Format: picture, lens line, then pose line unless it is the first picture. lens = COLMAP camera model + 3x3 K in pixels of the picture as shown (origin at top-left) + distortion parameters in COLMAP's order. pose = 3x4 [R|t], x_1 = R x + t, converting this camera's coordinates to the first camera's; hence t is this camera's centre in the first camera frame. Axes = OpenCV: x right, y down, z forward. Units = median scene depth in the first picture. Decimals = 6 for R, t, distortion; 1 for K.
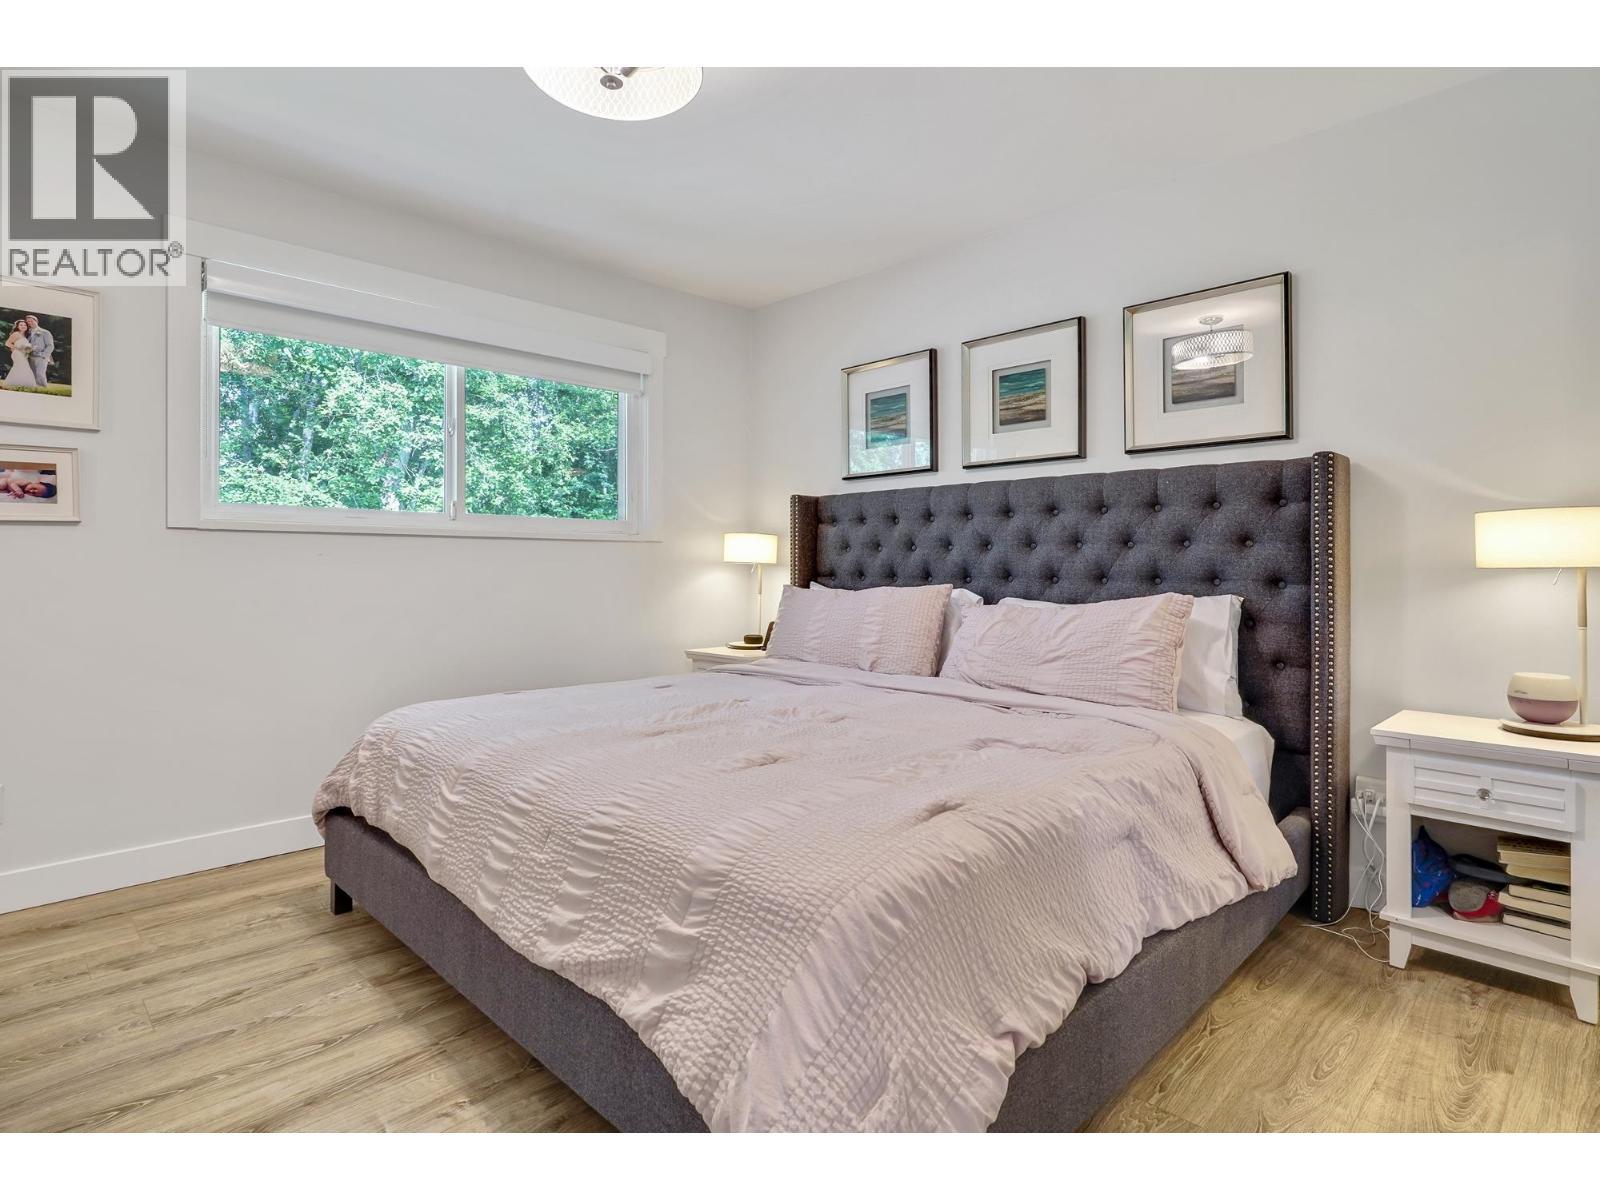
lens RADIAL K [[838.4, 0, 801.5], [0, 838.4, 588.7], [0, 0, 1]] dist [-0.035886, 0.000071]
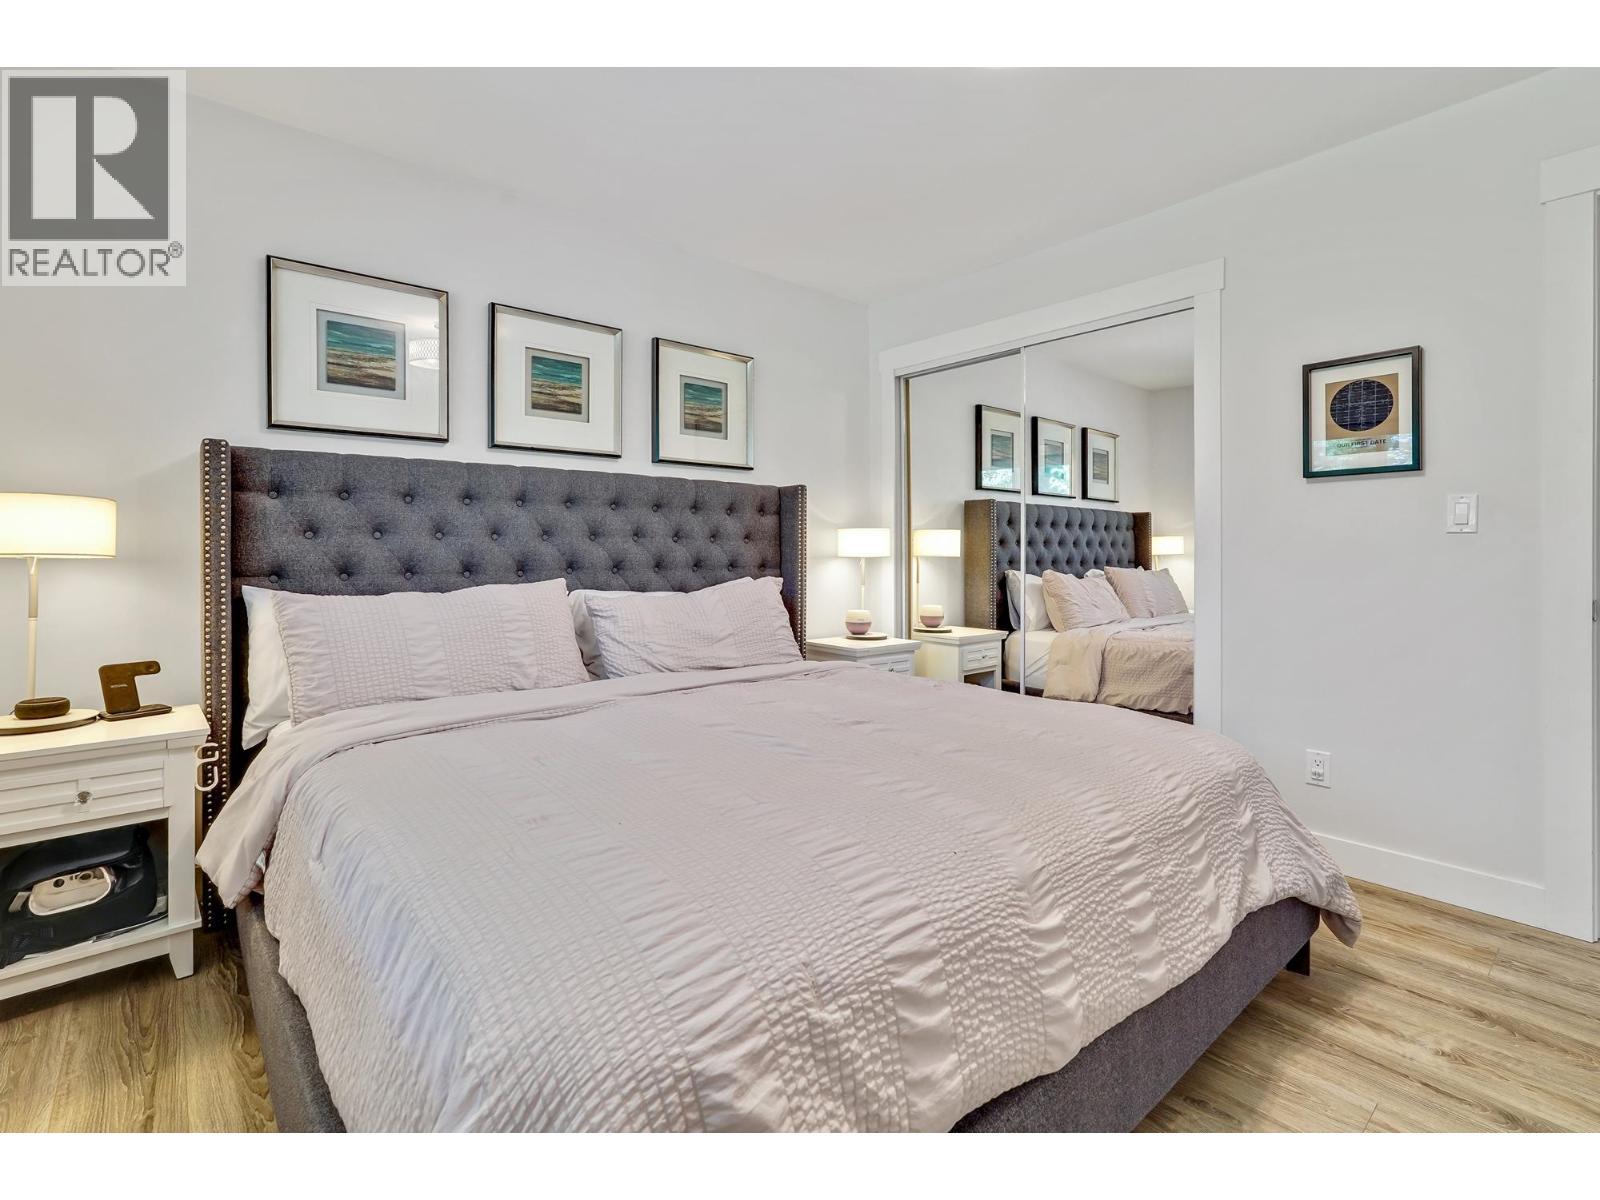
lens RADIAL K [[730.7, 0, 808.4], [0, 730.7, 555.6], [0, 0, 1]] dist [0.000700, -0.000456]
pose [[0.089904, -0.008814, 0.995911, -0.570151], [0.025437, 0.999655, 0.006551, -0.027304], [-0.995626, 0.024744, 0.090097, 0.636681]]
